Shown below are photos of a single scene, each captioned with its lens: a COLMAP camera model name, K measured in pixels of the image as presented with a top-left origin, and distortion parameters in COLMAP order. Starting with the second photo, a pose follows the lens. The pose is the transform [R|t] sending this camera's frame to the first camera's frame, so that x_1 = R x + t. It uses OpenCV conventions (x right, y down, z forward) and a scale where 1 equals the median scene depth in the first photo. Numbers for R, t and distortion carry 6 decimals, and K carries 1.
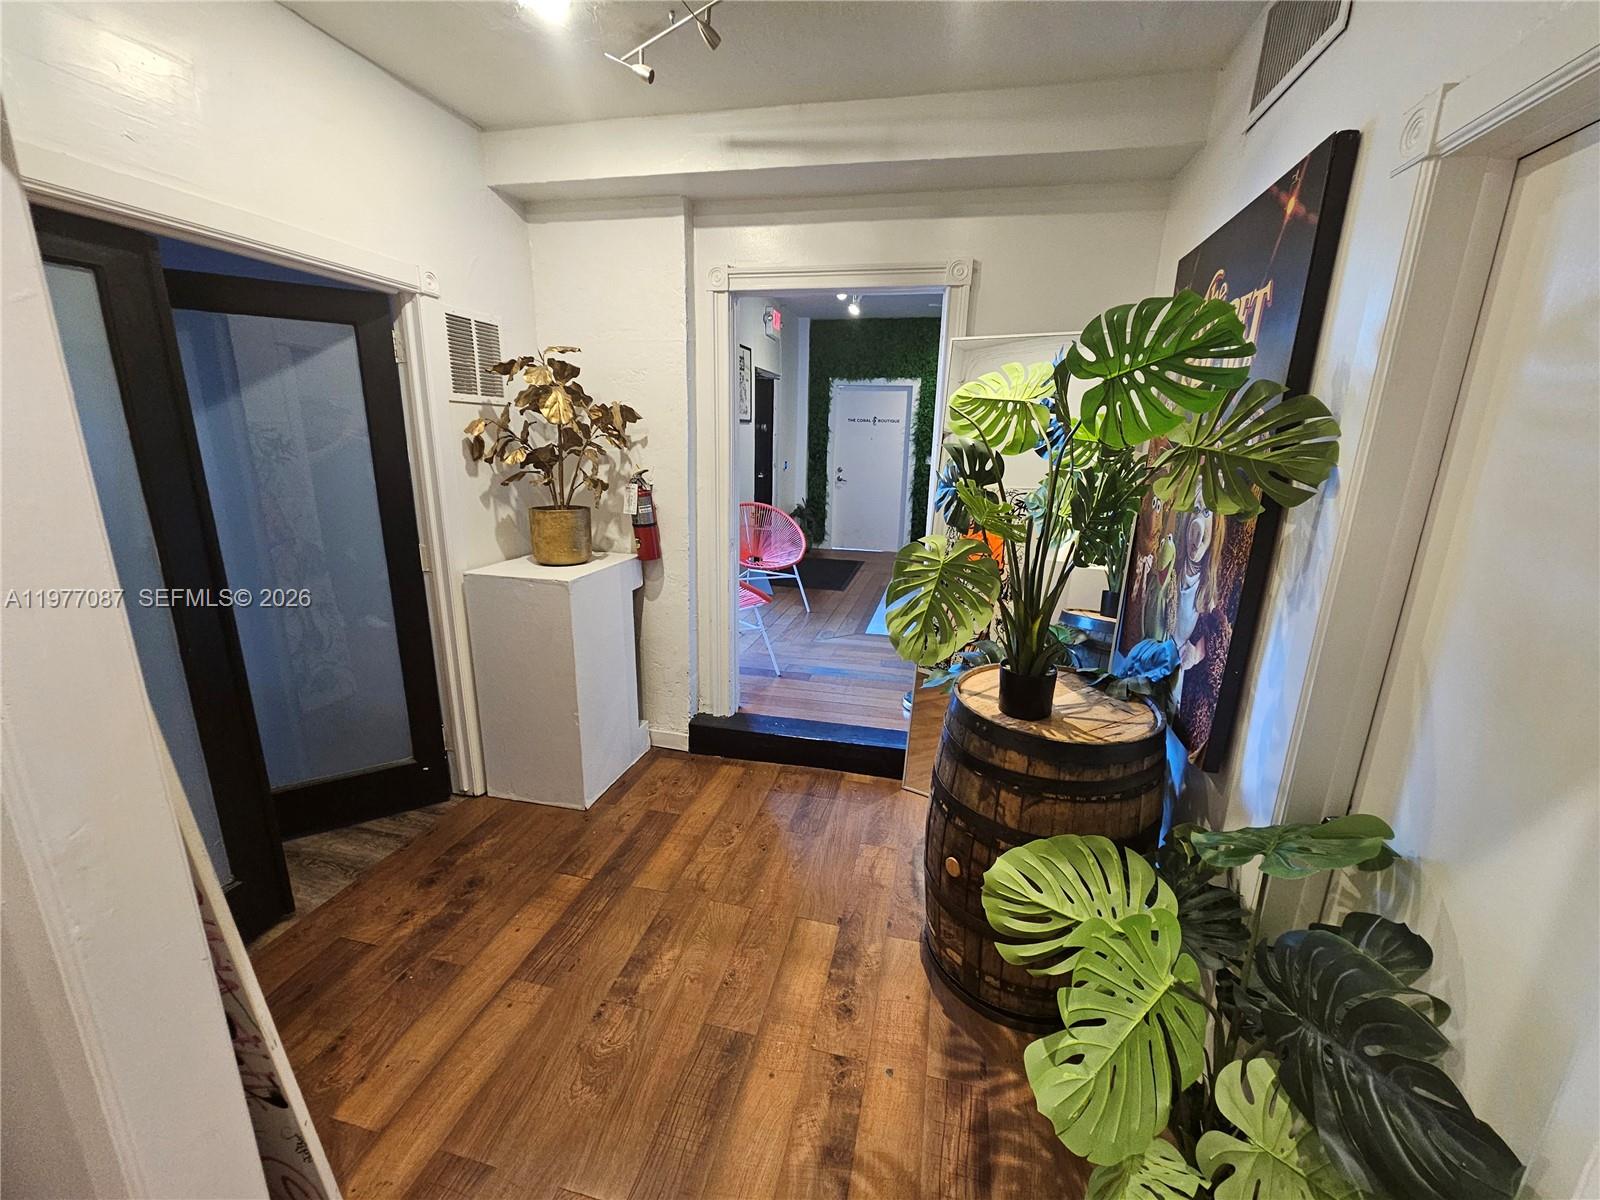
lens RADIAL K [[656.5, 0, 796.4], [0, 656.5, 601.5], [0, 0, 1]] dist [0.006152, -0.002851]
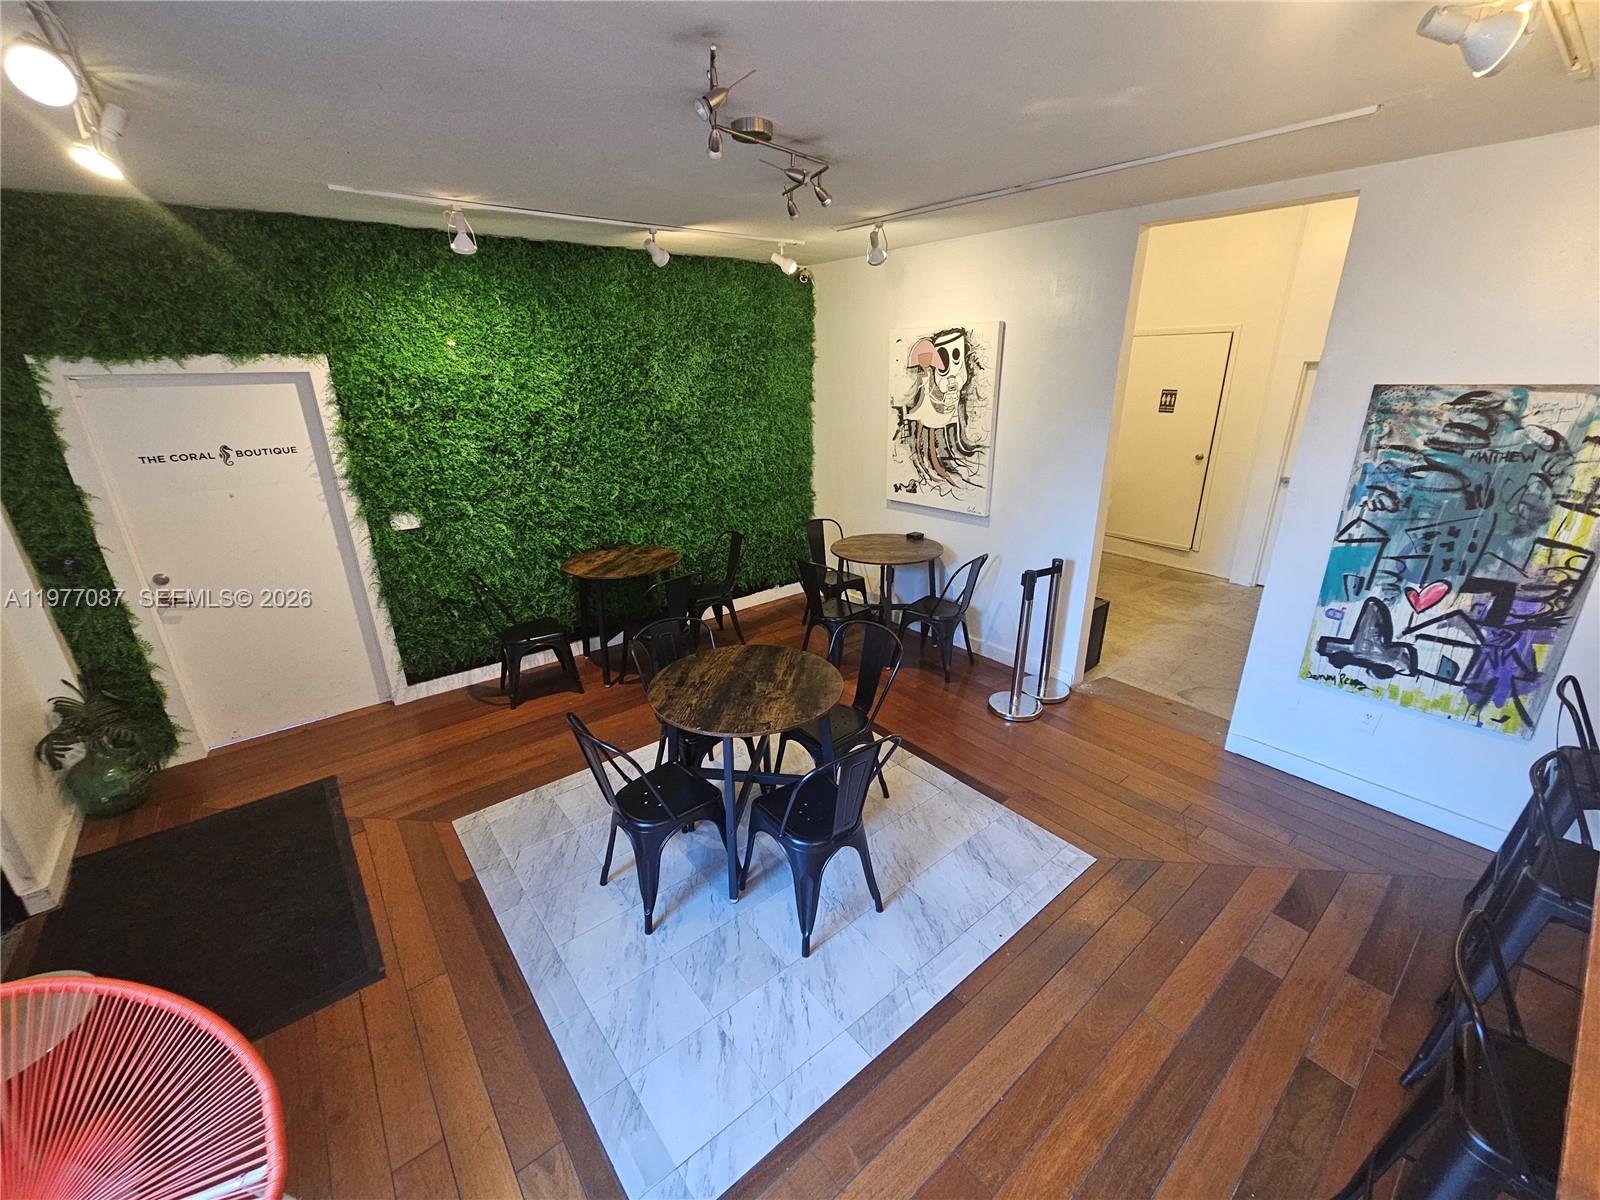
lens RADIAL K [[656.5, 0, 808.3], [0, 656.5, 605.6], [0, 0, 1]] dist [0.006152, -0.002851]
pose [[0.608317, -0.302713, 0.733699, 0.005720], [0.219020, 0.952541, 0.211413, -0.195128], [-0.762876, 0.032089, 0.645748, 0.449412]]
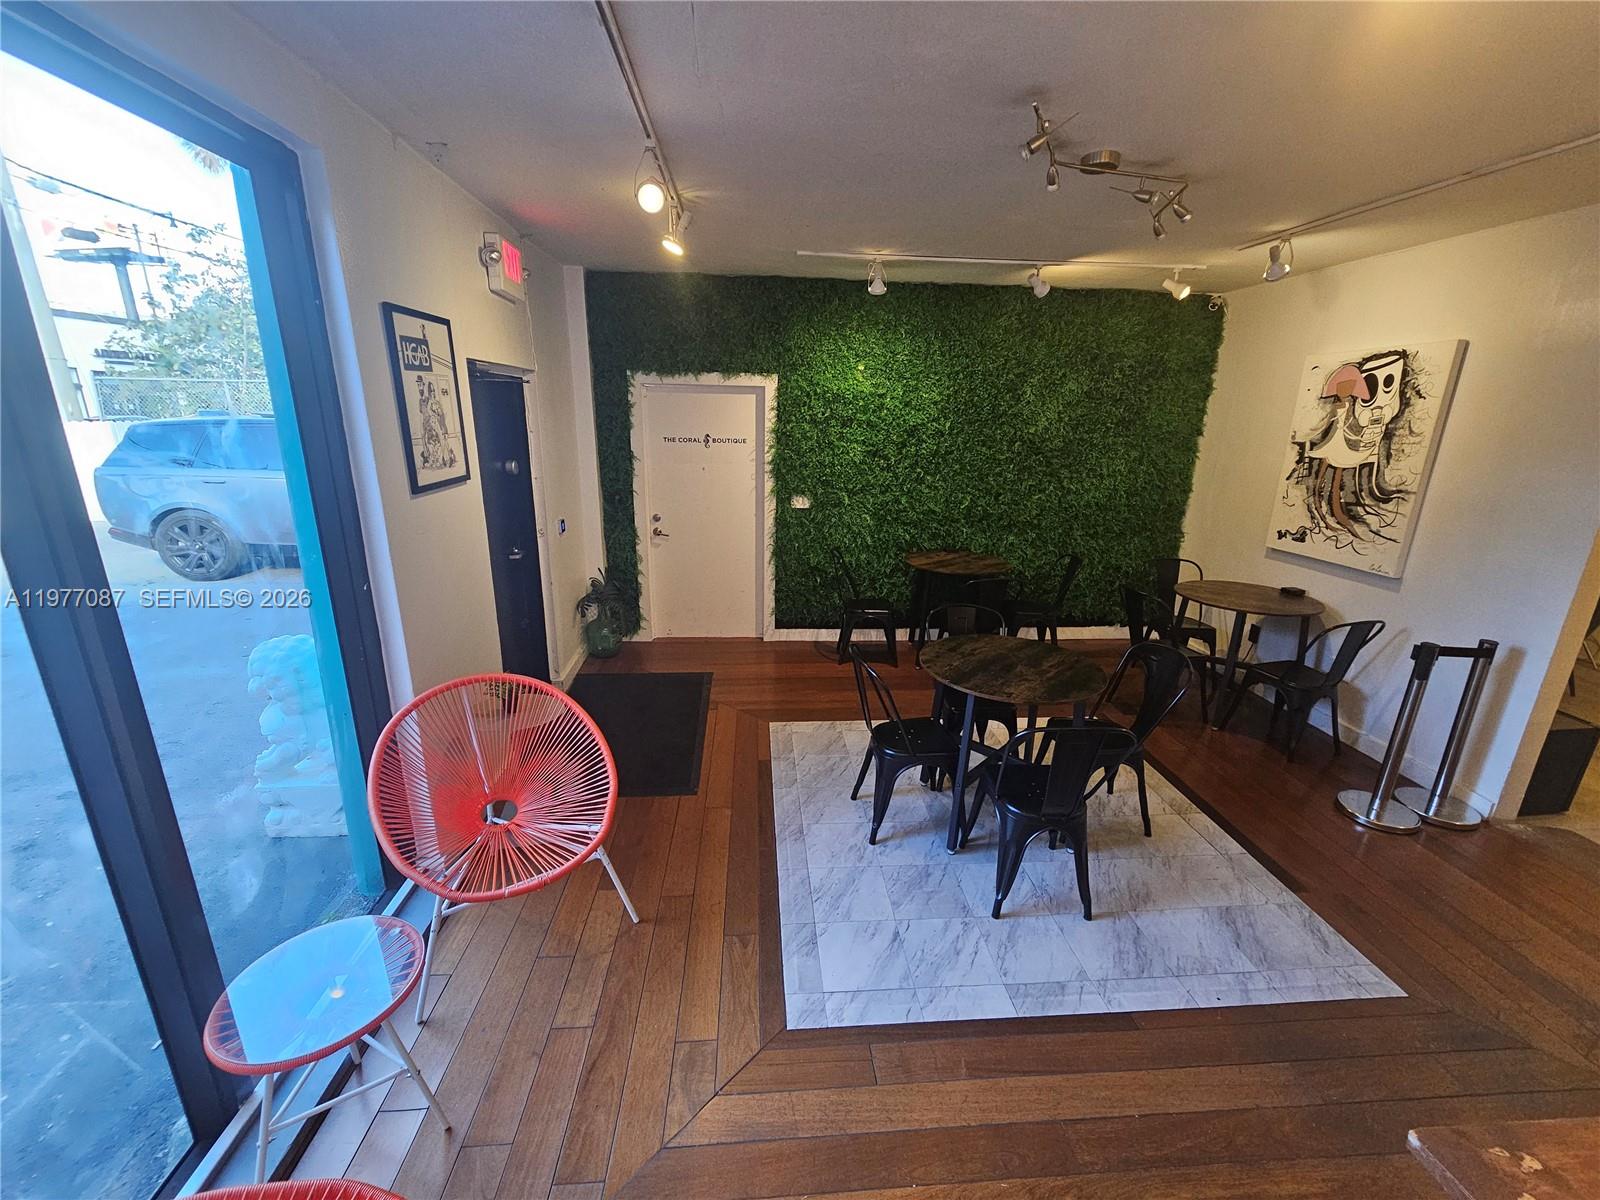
lens RADIAL K [[656.5, 0, 804.5], [0, 656.5, 604.3], [0, 0, 1]] dist [0.006152, -0.002851]
pose [[0.952246, -0.088236, 0.292303, 0.010938], [0.074350, 0.995527, 0.058301, -0.153709], [-0.296140, -0.033784, 0.954547, 0.378839]]
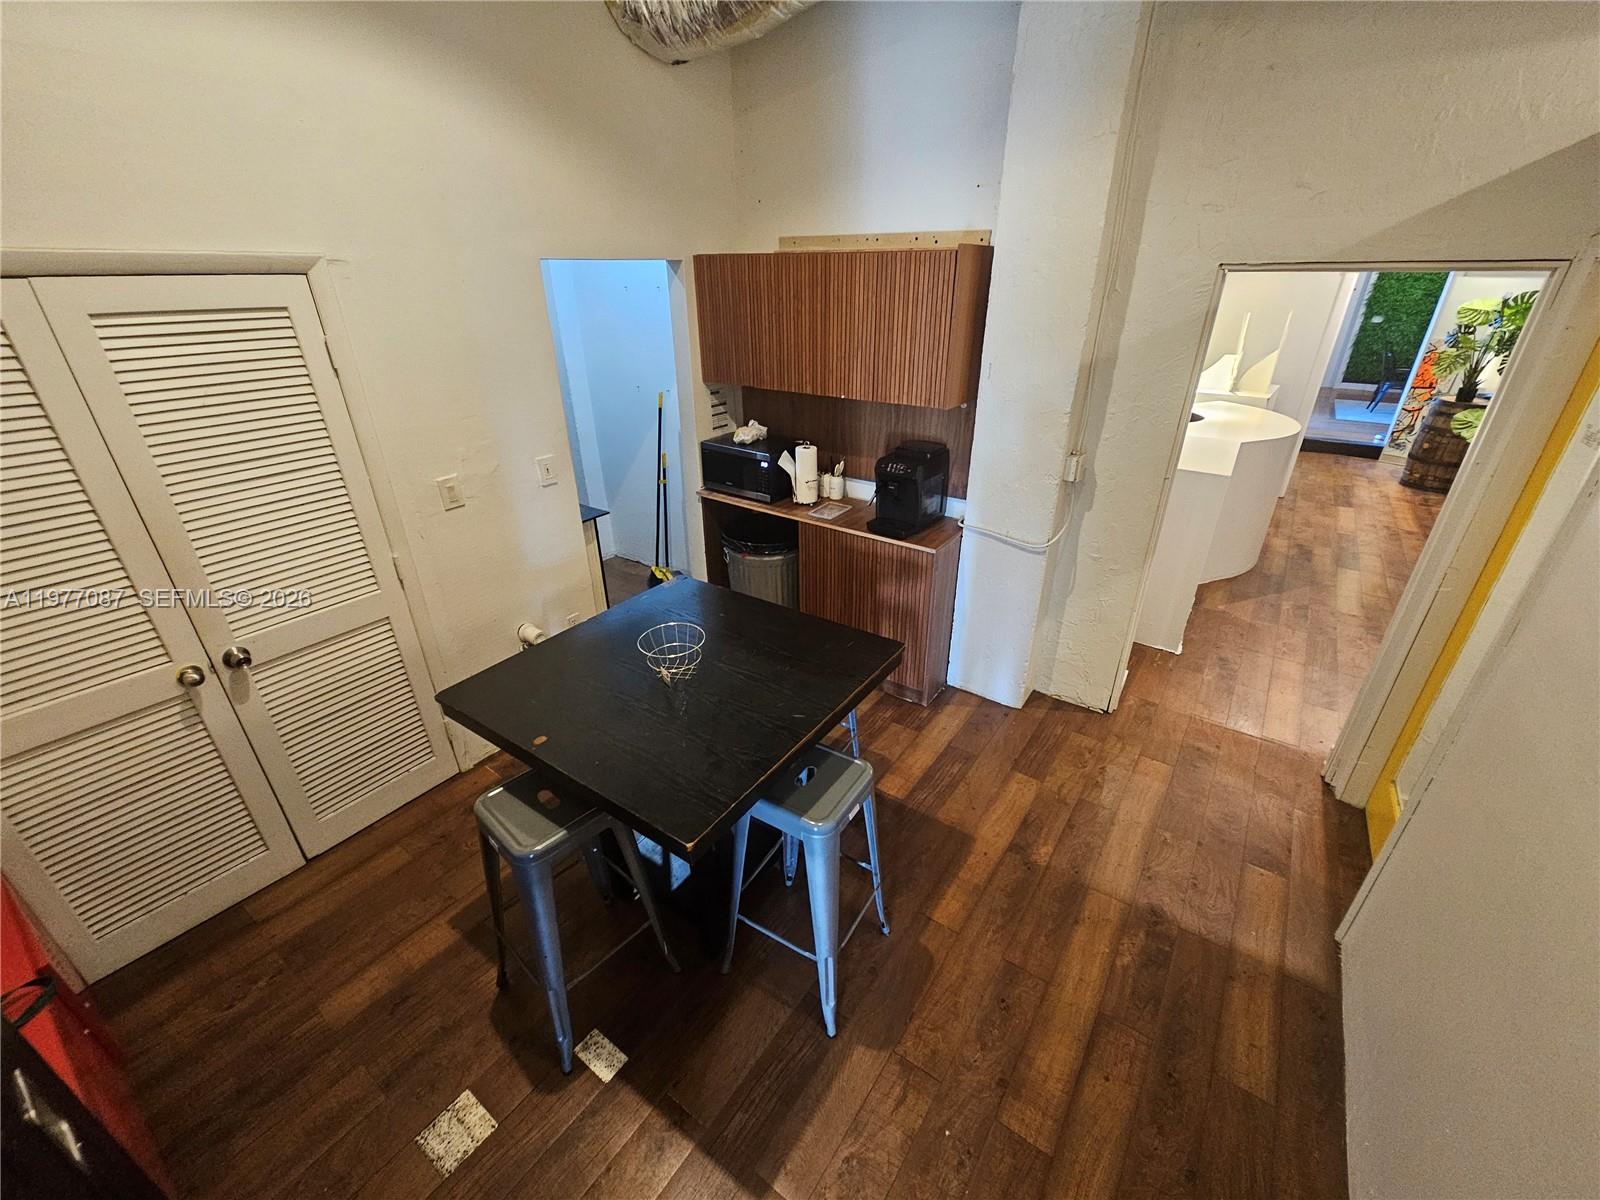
lens RADIAL K [[656.5, 0, 806.7], [0, 656.5, 604.5], [0, 0, 1]] dist [0.006152, -0.002851]
pose [[0.928724, 0.143459, -0.341895, -0.373723], [-0.069389, 0.973071, 0.219812, 0.163586], [0.364222, -0.180421, 0.913669, -0.888771]]
